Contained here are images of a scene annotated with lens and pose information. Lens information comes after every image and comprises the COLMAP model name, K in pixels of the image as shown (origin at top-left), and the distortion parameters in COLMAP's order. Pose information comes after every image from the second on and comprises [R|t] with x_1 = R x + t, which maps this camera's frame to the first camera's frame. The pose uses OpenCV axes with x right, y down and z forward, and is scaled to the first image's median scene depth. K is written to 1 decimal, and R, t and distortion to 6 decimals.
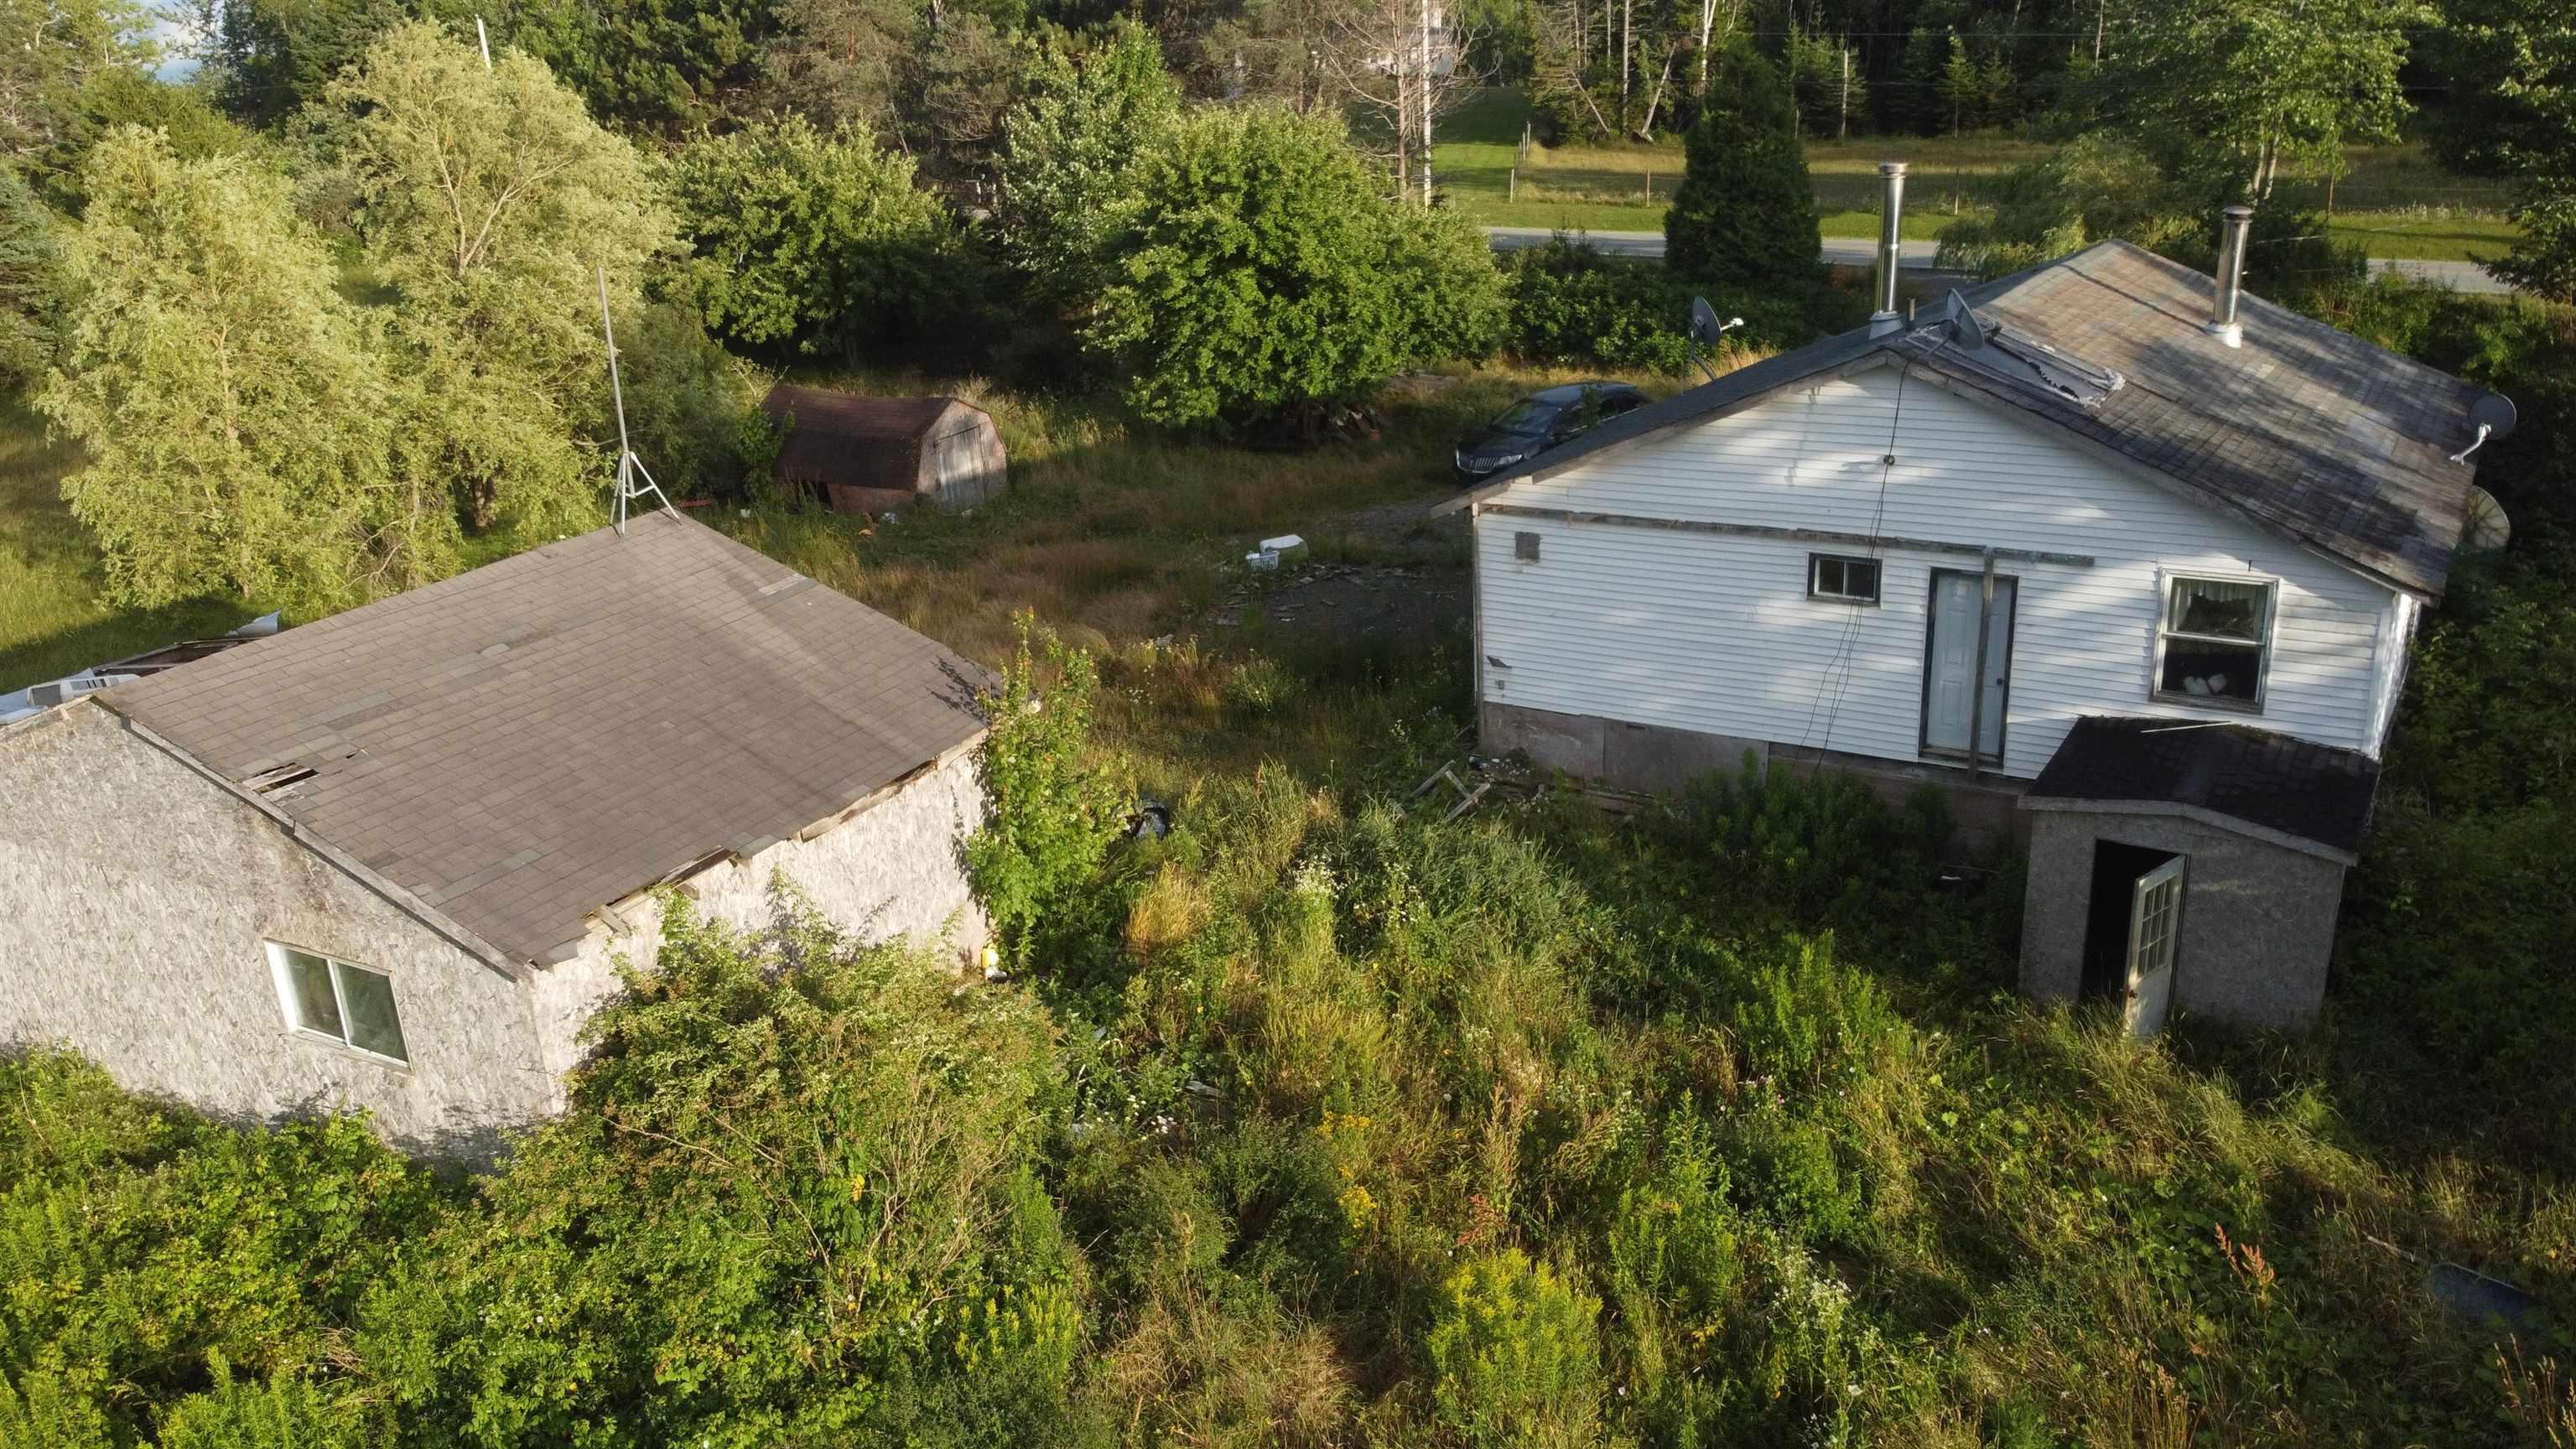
lens RADIAL K [[1931.2, 0, 1330.6], [0, 1931.2, 730.8], [0, 0, 1]] dist [-0.008249, -0.006706]
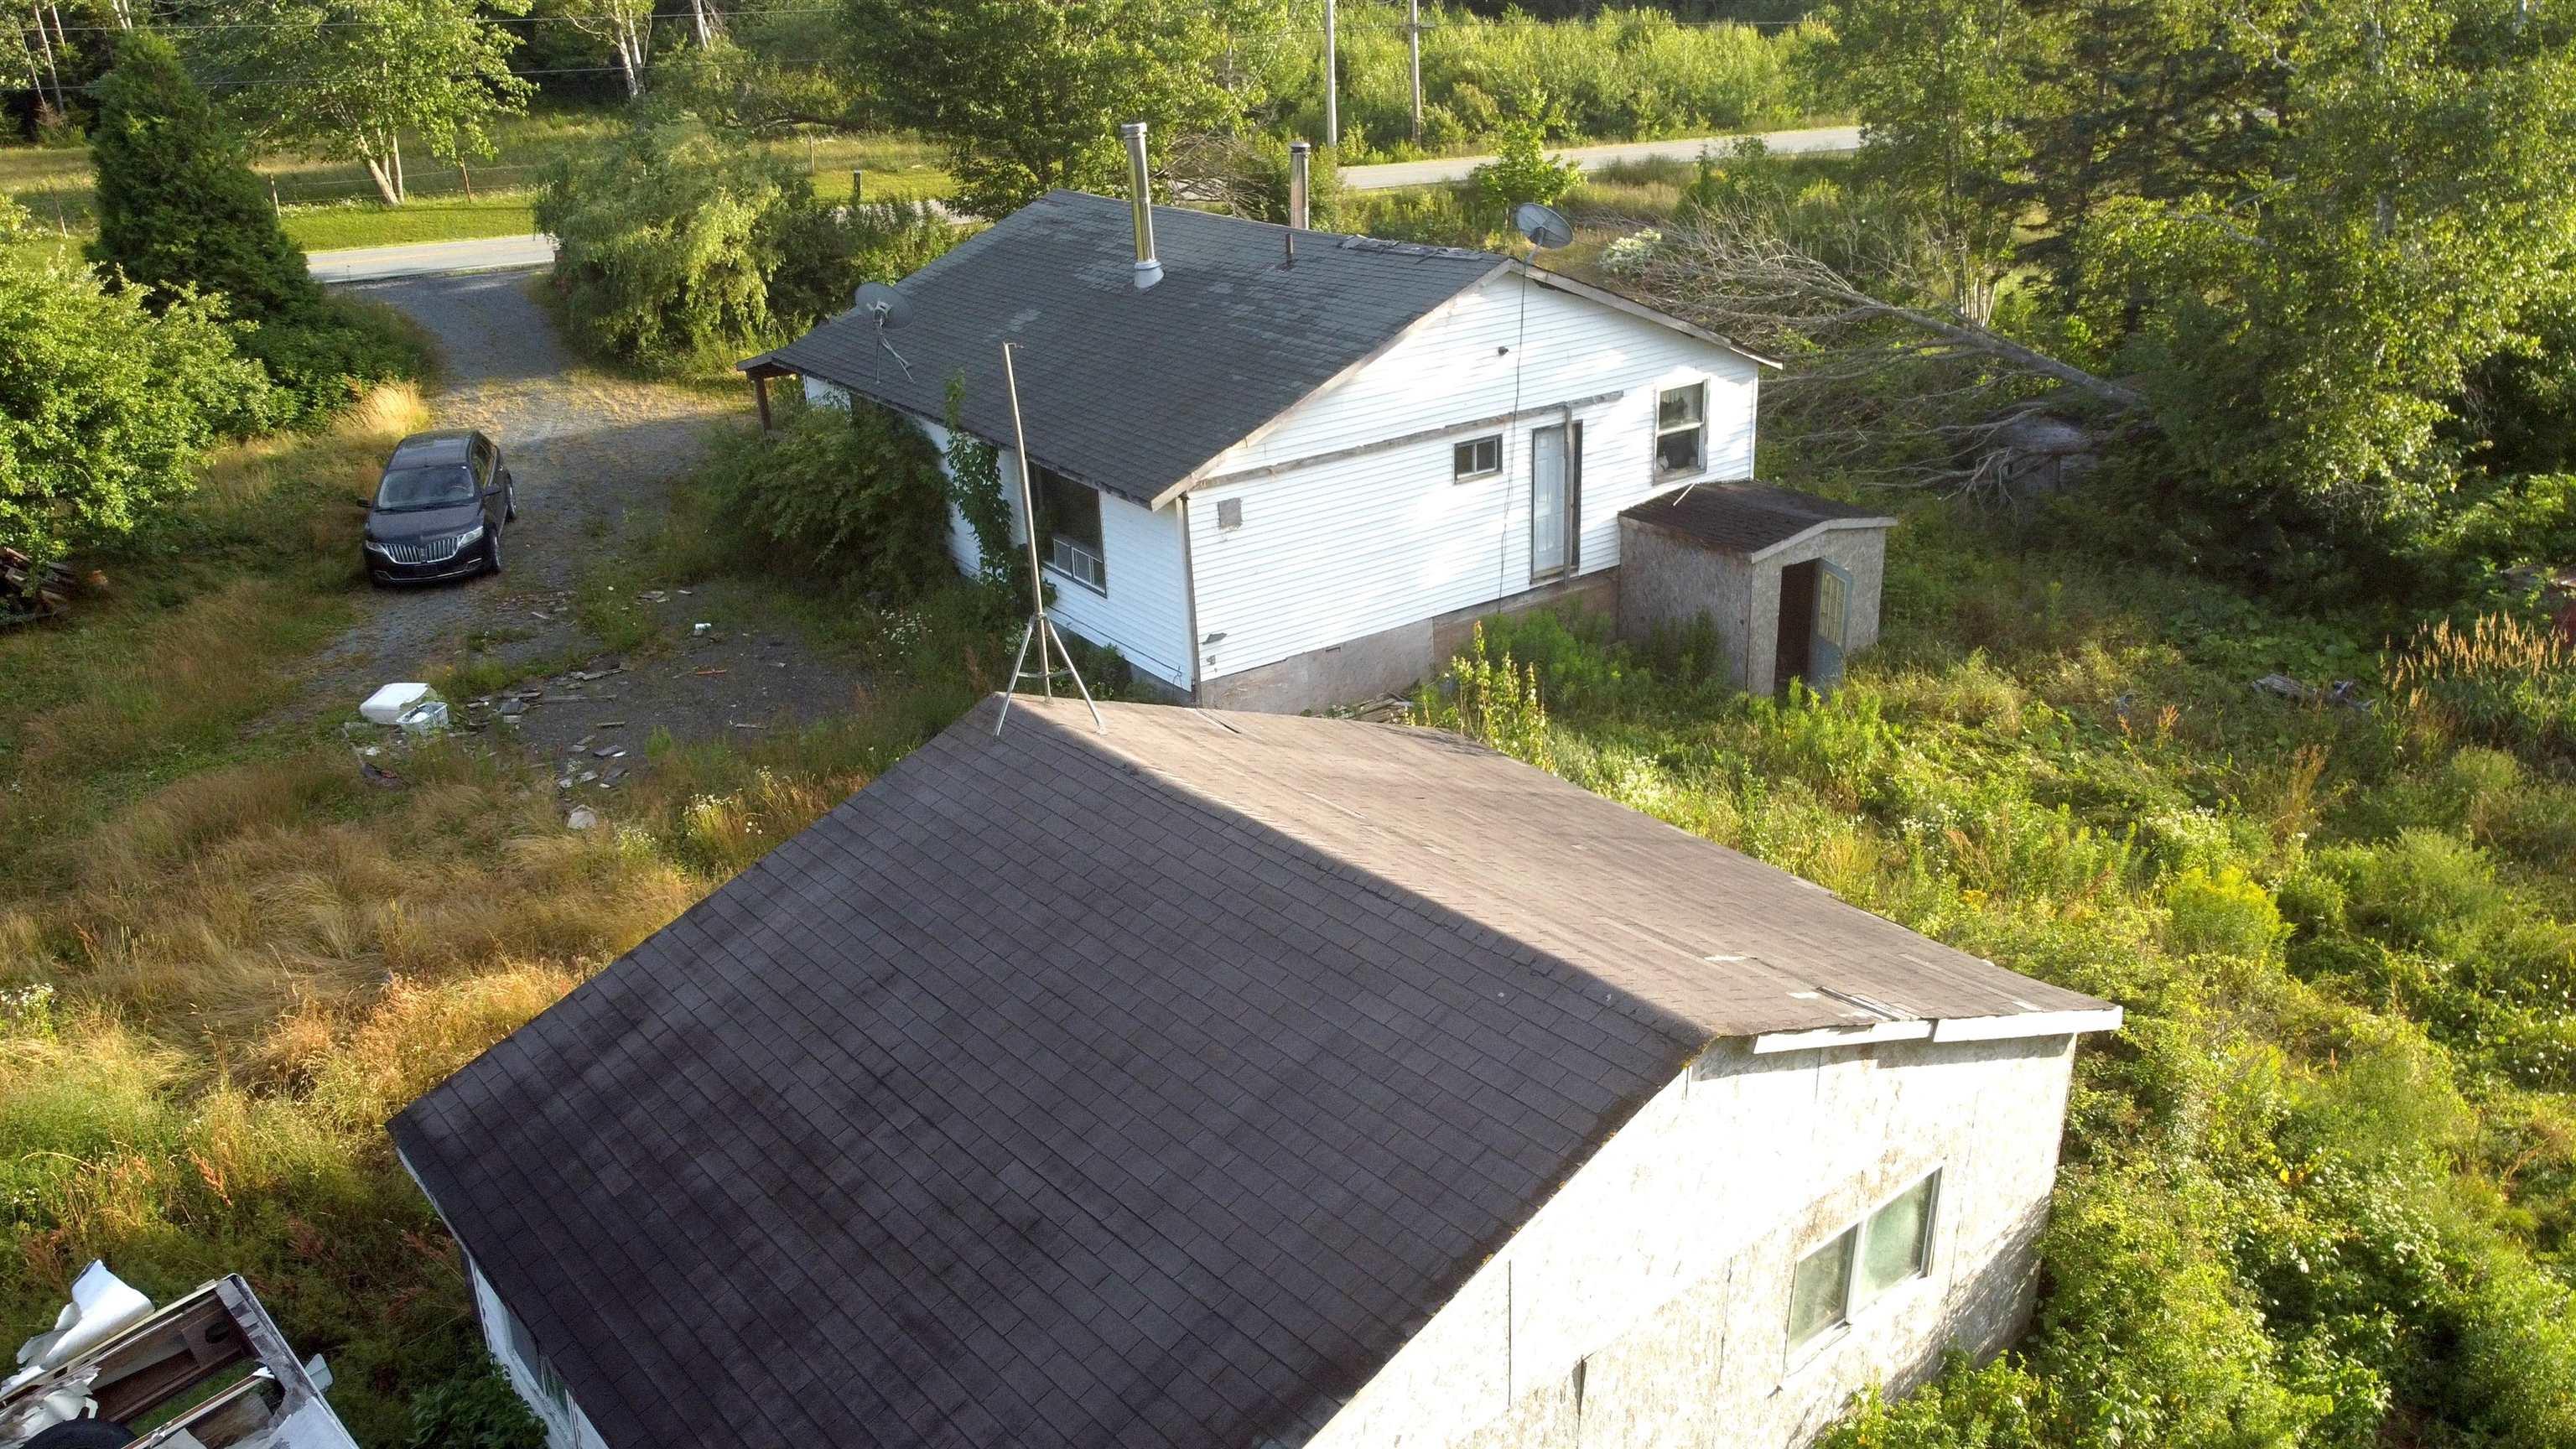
lens RADIAL K [[1937.3, 0, 1288.0], [0, 1937.3, 724.5], [0, 0, 1]] dist [0.002548, -0.000935]
pose [[0.362731, -0.296220, 0.883561, -0.889669], [0.339509, 0.924979, 0.170727, -0.172130], [-0.867848, 0.238049, 0.436088, 0.623737]]
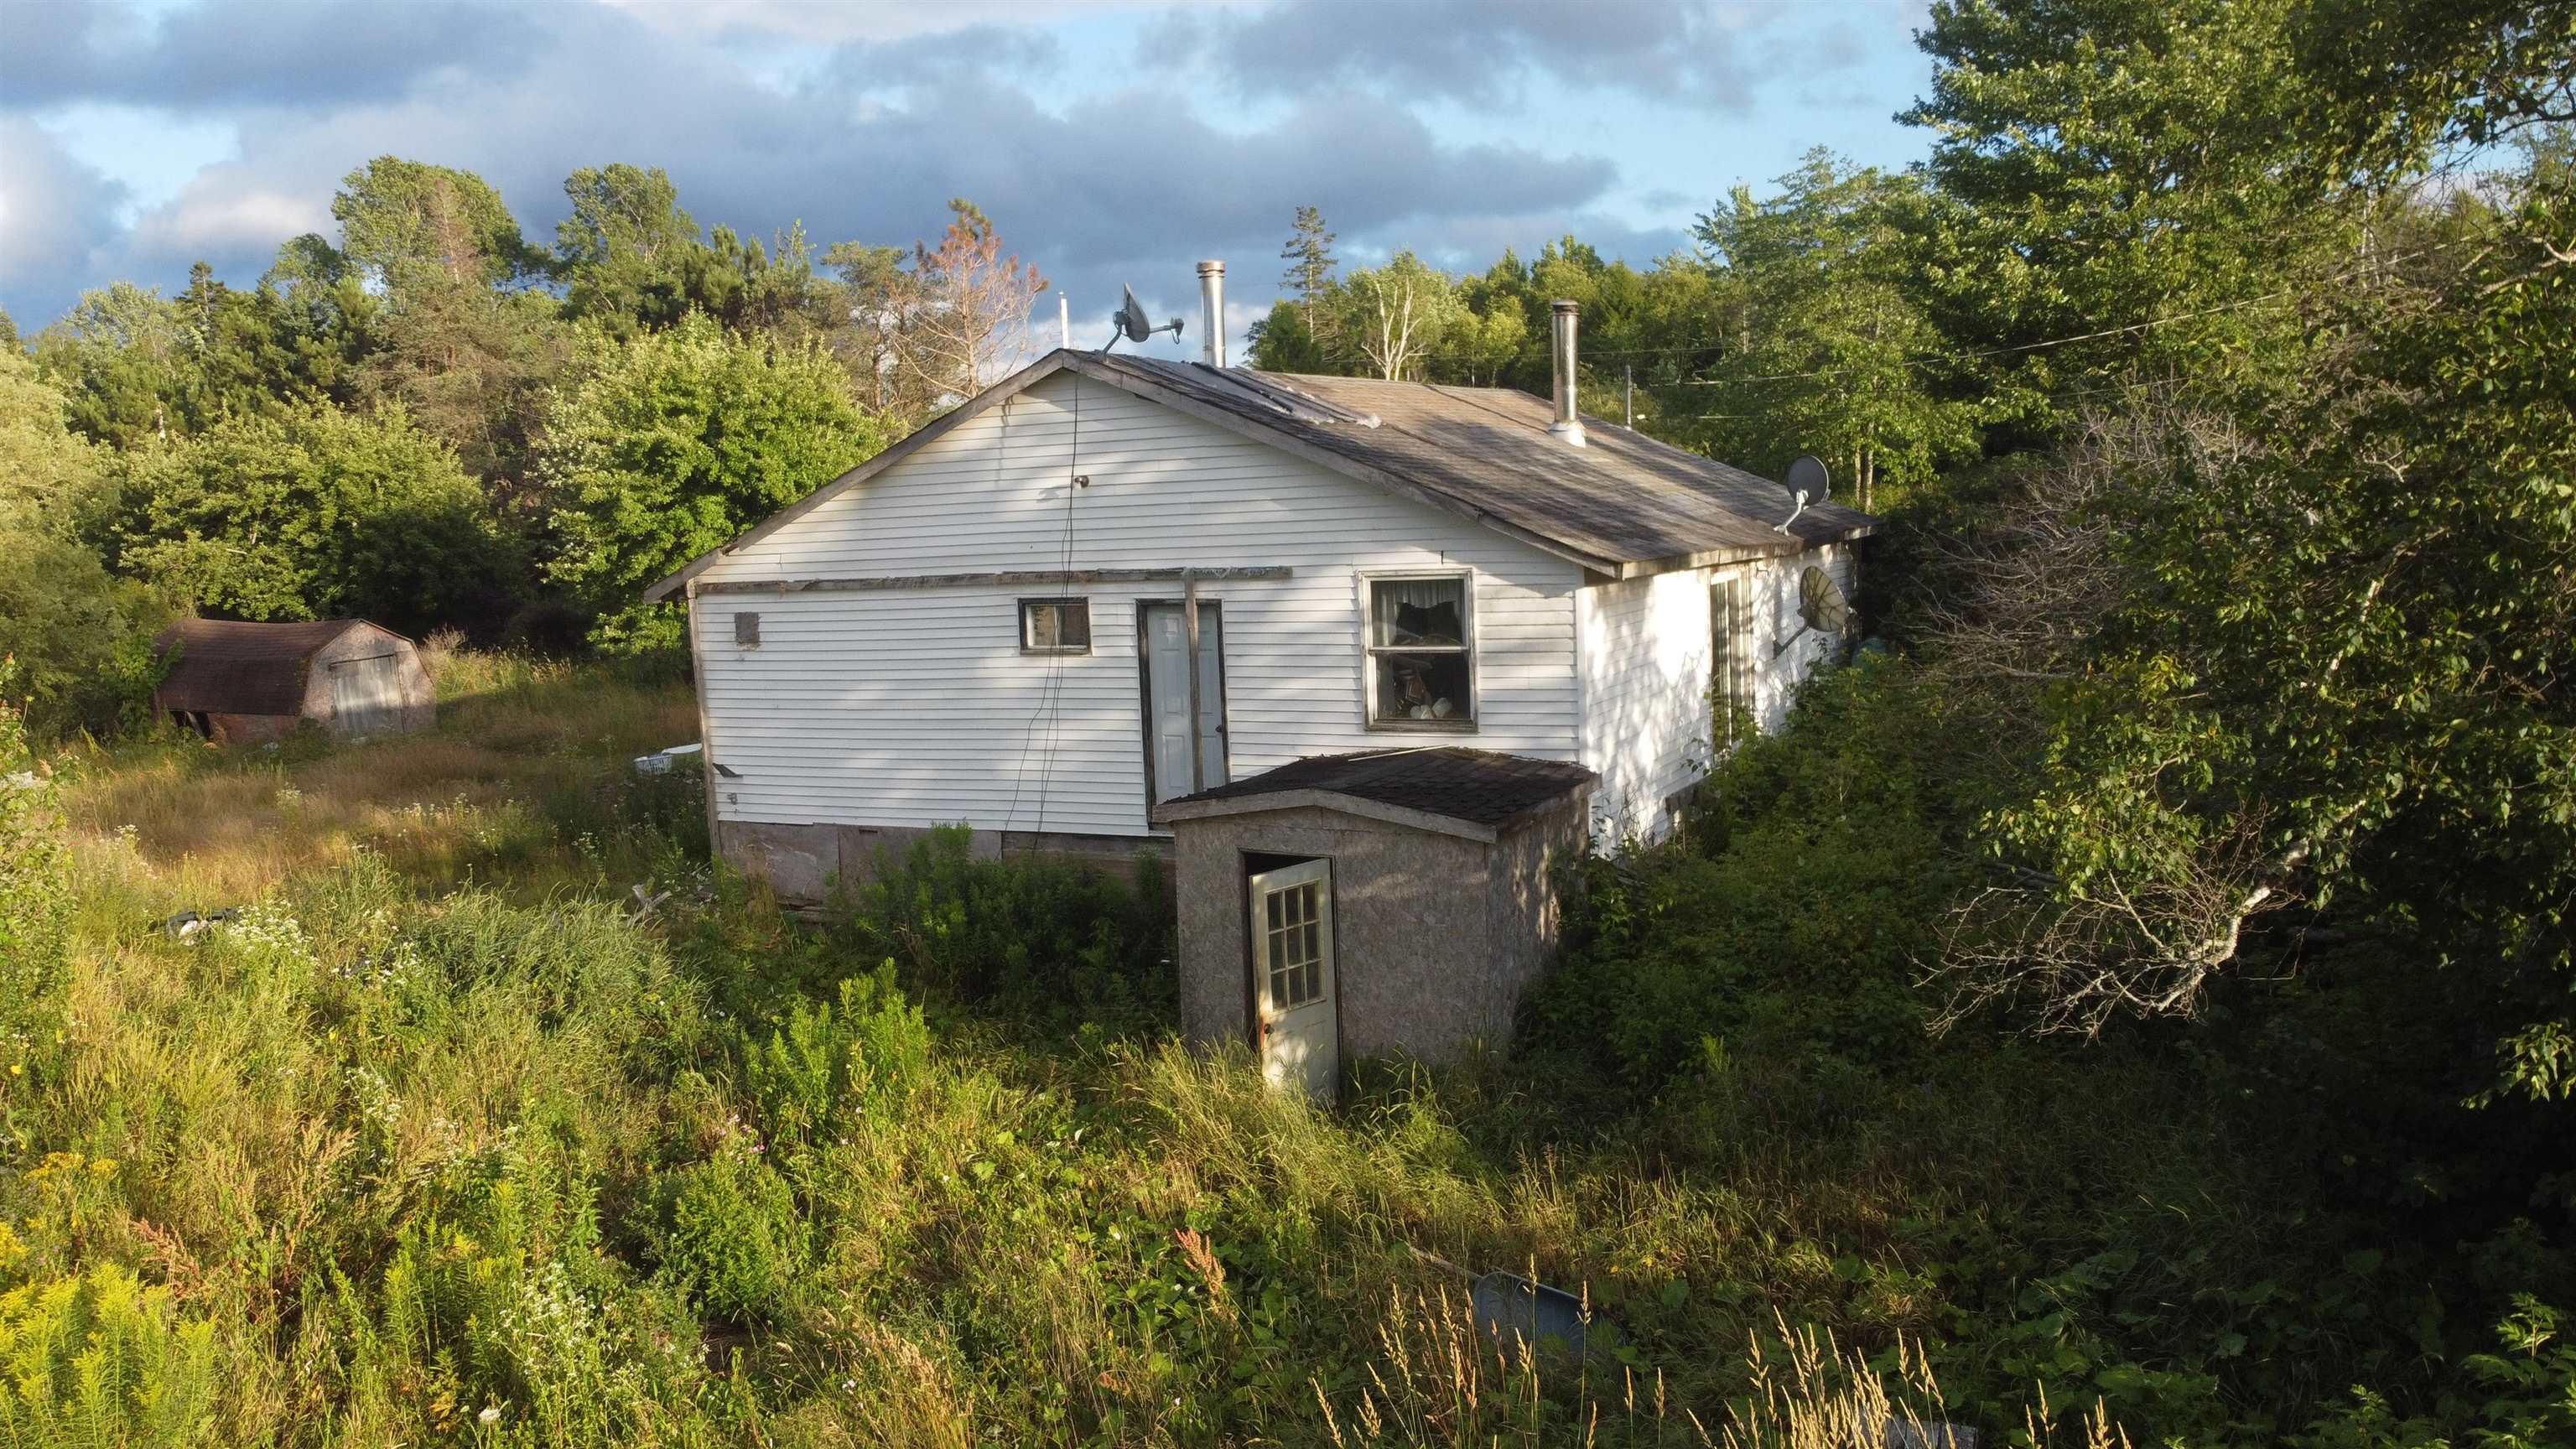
lens RADIAL K [[1937.3, 0, 1288.0], [0, 1937.3, 724.5], [0, 0, 1]] dist [0.002548, -0.000935]
pose [[0.995789, -0.014213, 0.090564, 0.293396], [0.032883, 0.977546, -0.208139, 0.150561], [-0.085572, 0.210241, 0.973897, 0.153191]]
